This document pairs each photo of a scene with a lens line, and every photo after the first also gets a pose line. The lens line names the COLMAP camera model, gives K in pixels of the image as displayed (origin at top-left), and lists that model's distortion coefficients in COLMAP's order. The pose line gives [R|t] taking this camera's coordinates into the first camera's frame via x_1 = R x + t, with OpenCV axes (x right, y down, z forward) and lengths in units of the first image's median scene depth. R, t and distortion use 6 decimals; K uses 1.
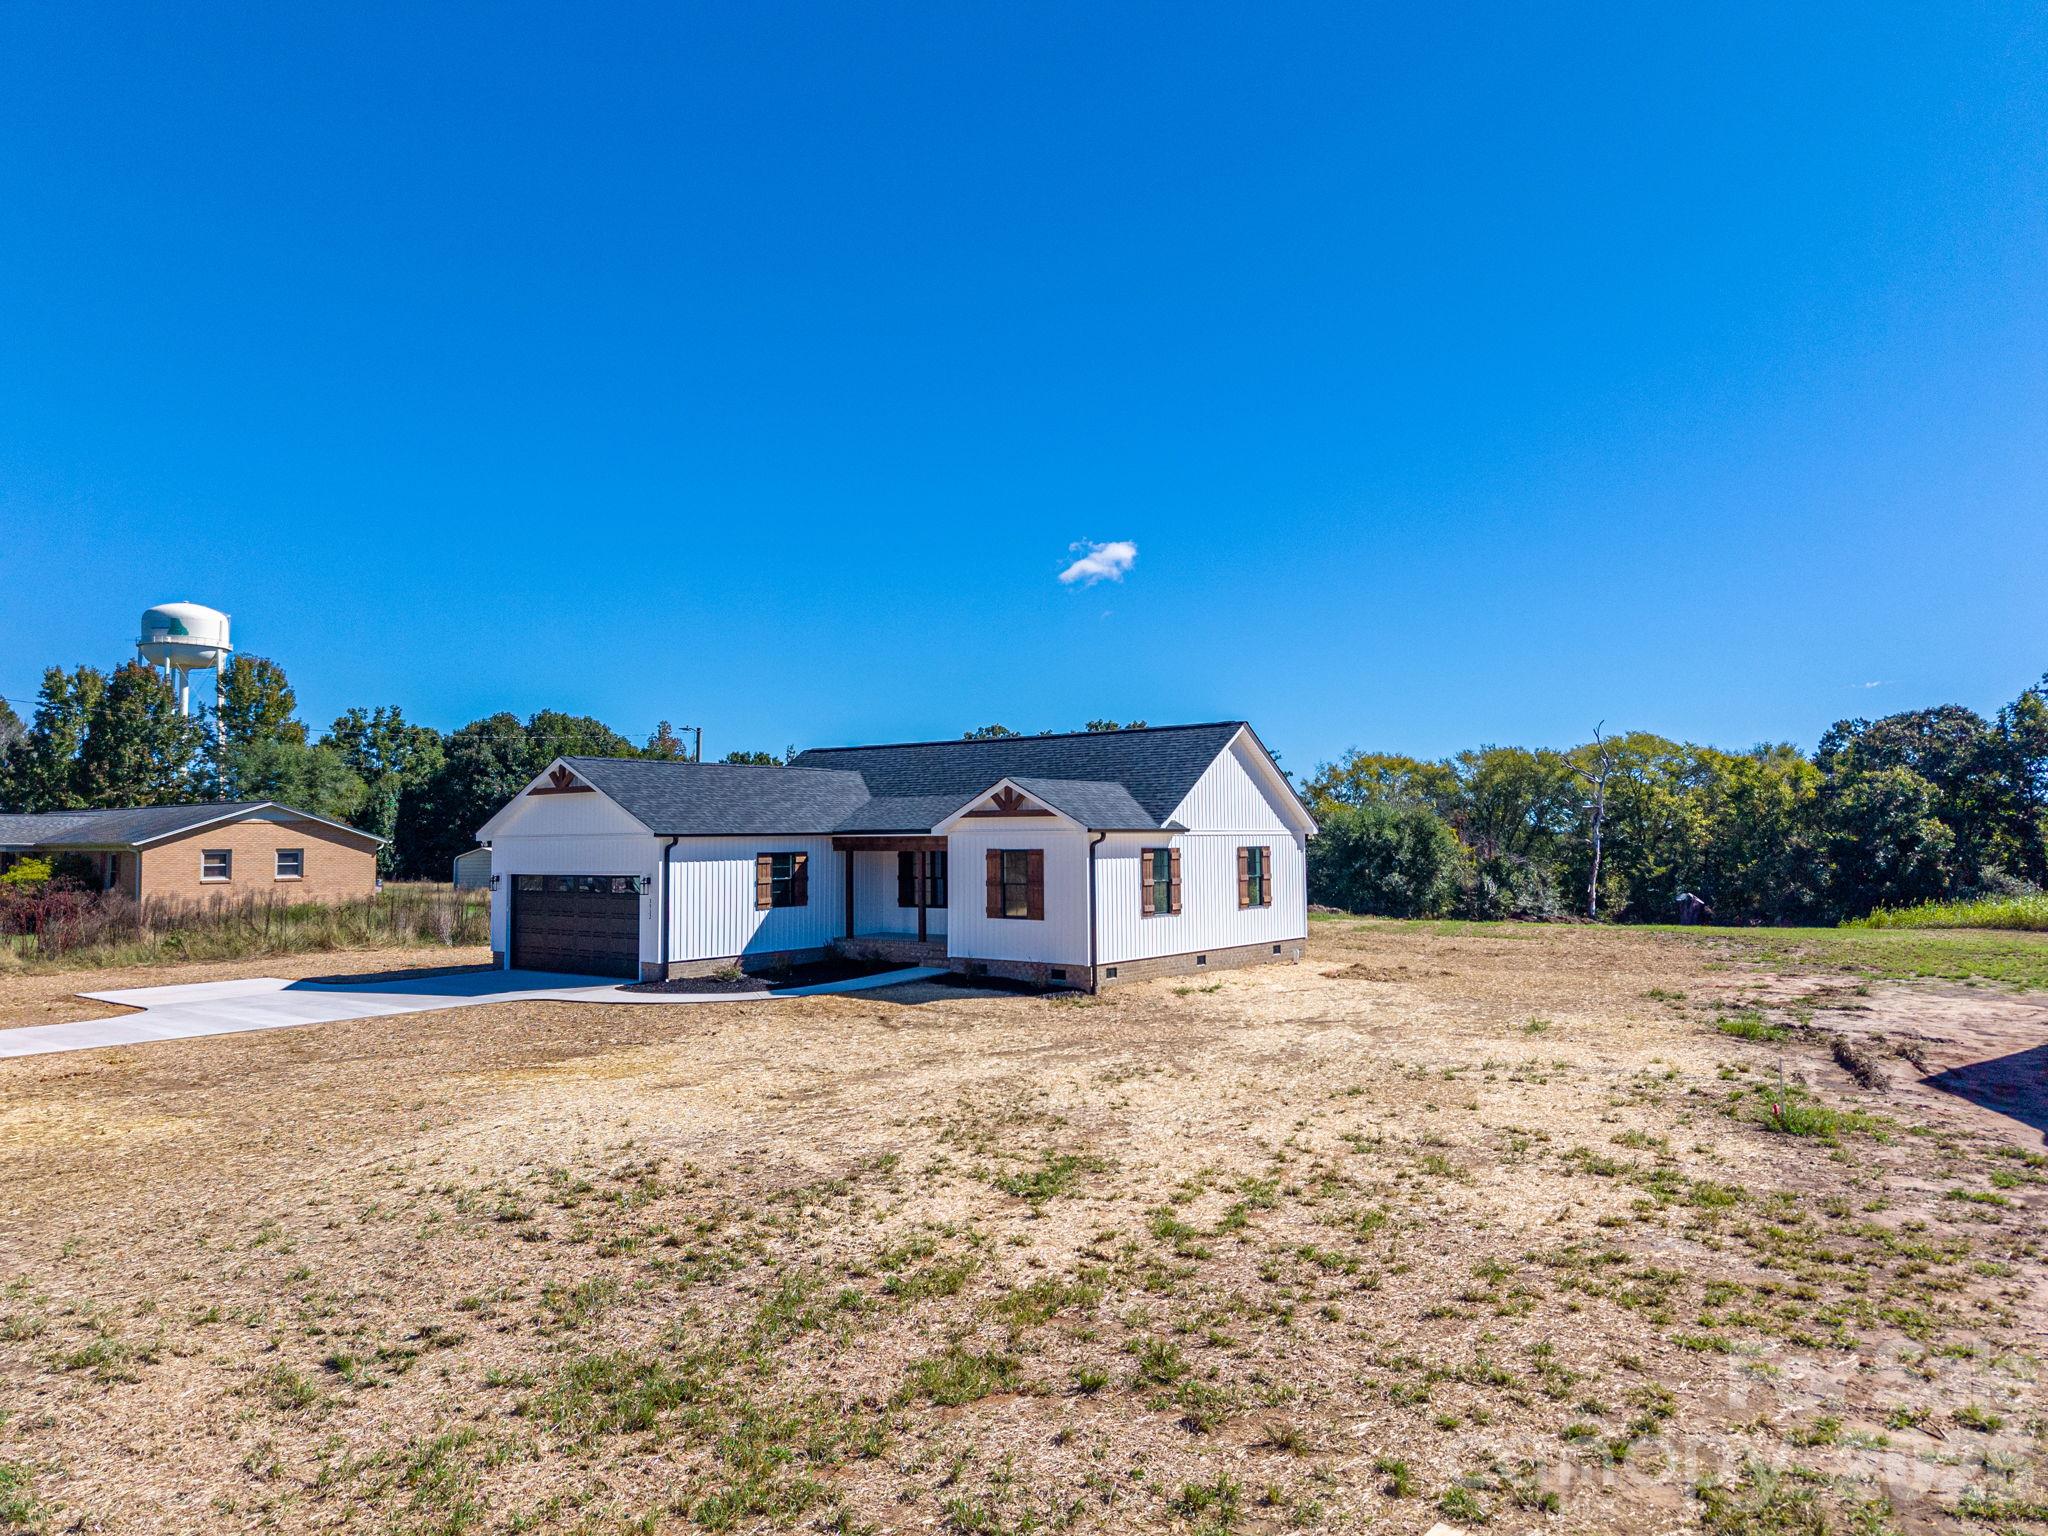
lens RADIAL K [[1197.8, 0, 1026.0], [0, 1197.8, 788.1], [0, 0, 1]] dist [0.044648, -0.037385]
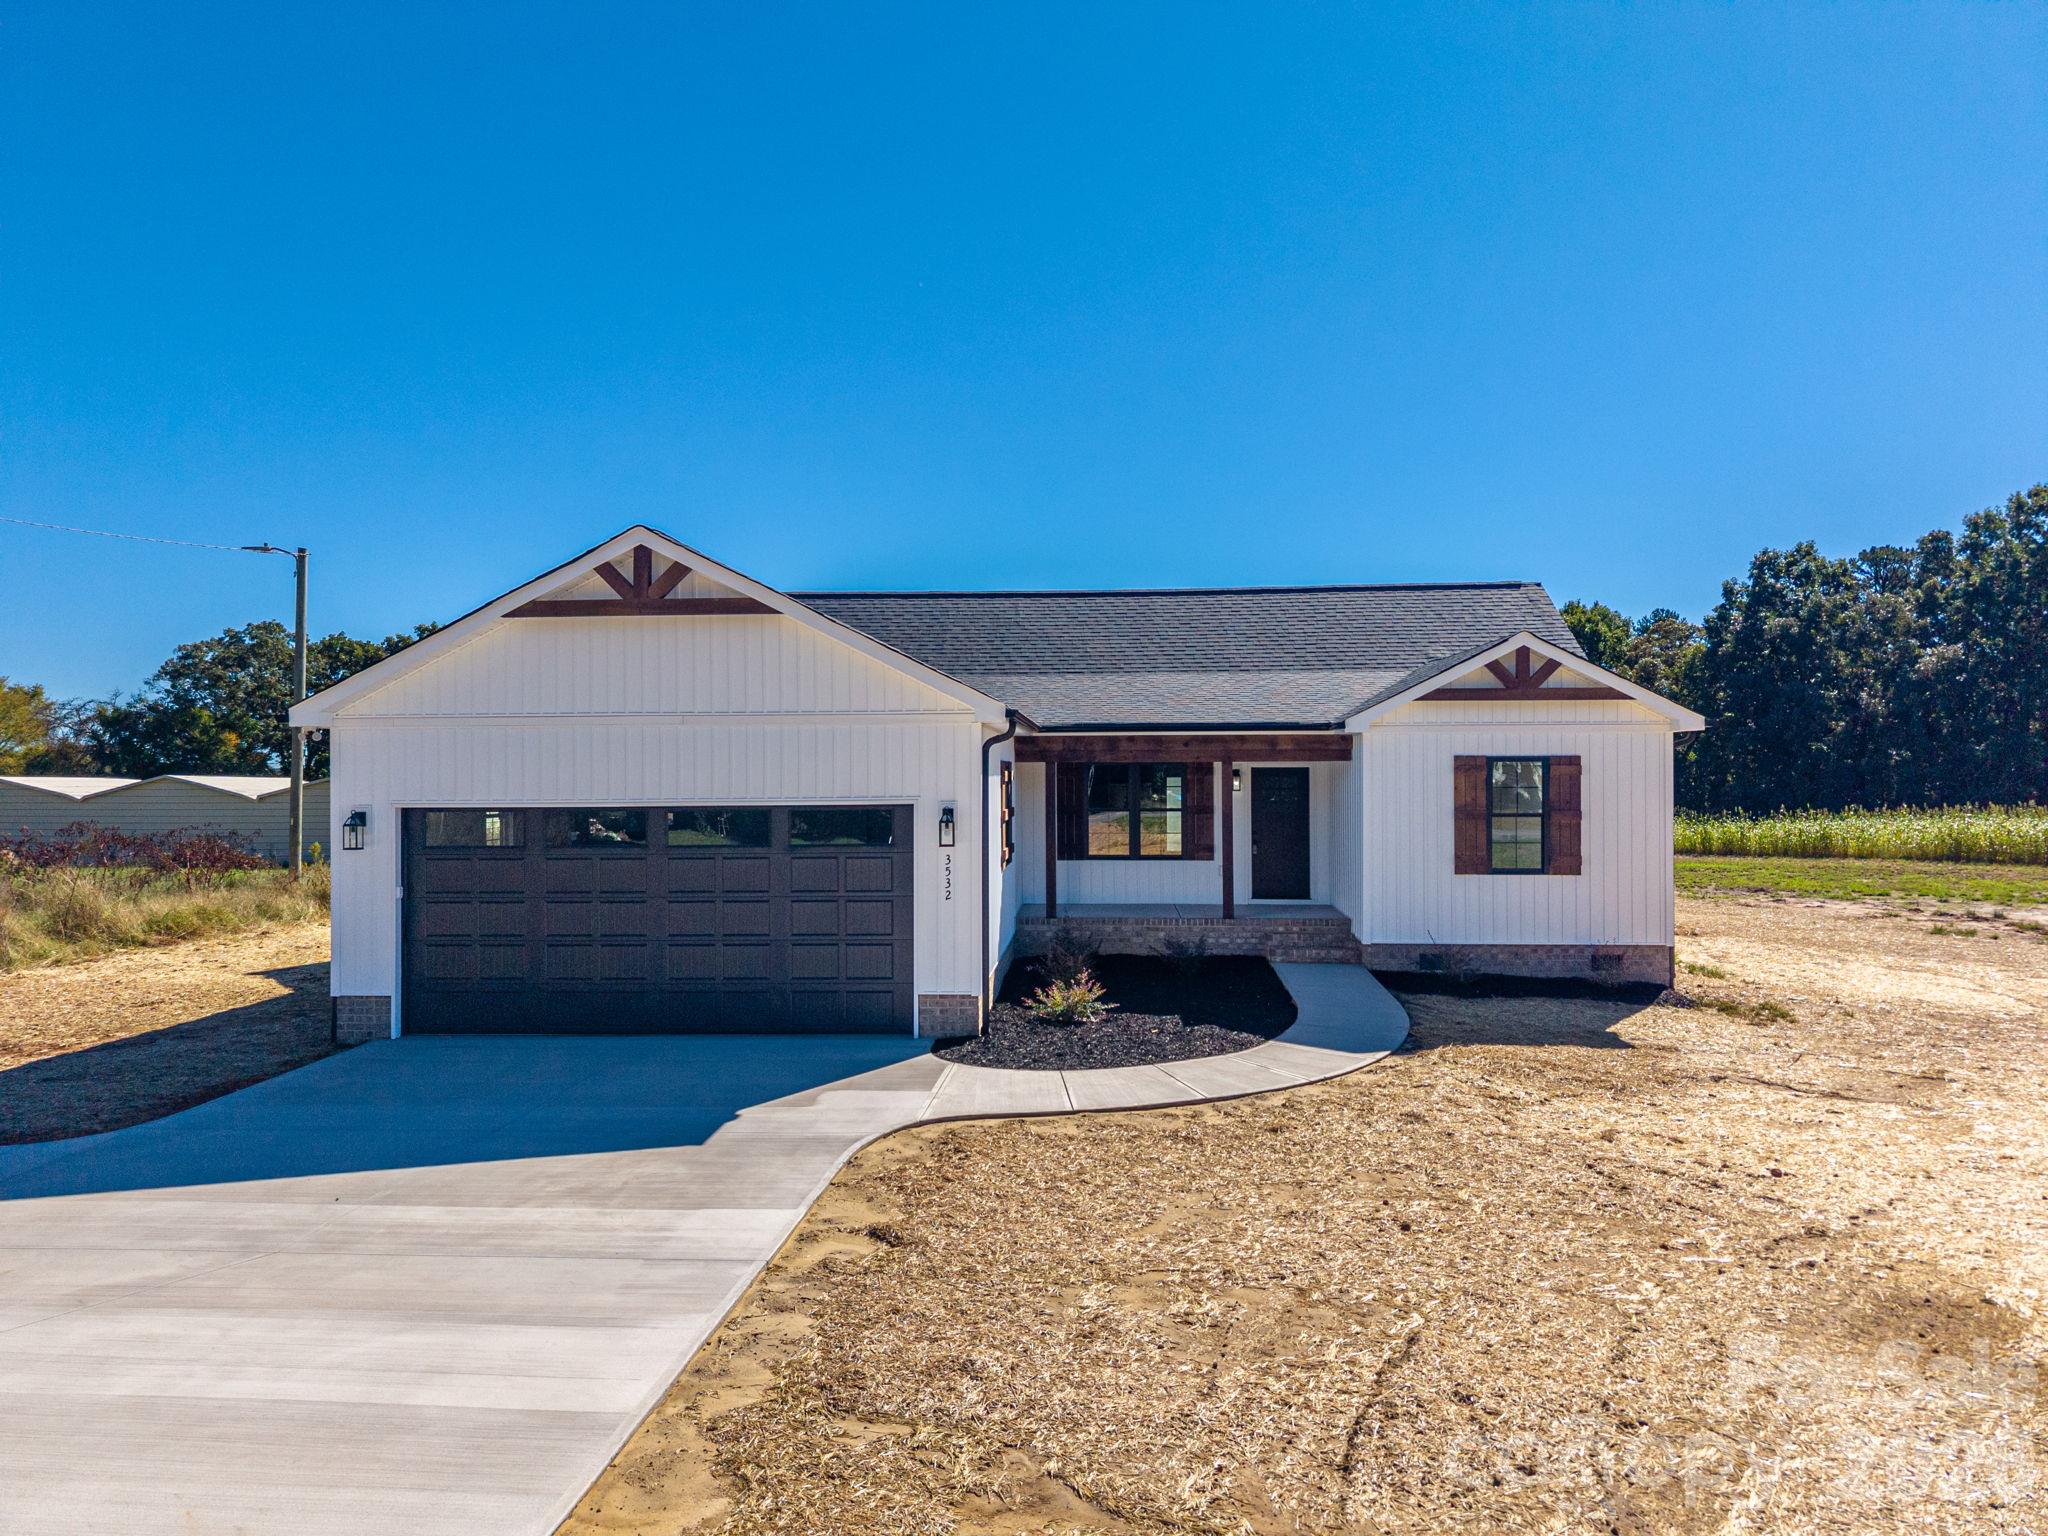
lens RADIAL K [[1197.8, 0, 1026.0], [0, 1197.8, 788.1], [0, 0, 1]] dist [0.044648, -0.037385]
pose [[0.842563, 0.007943, 0.538539, -0.501371], [-0.030626, 0.998980, 0.033182, 0.051562], [-0.537726, -0.044451, 0.841947, 0.594792]]
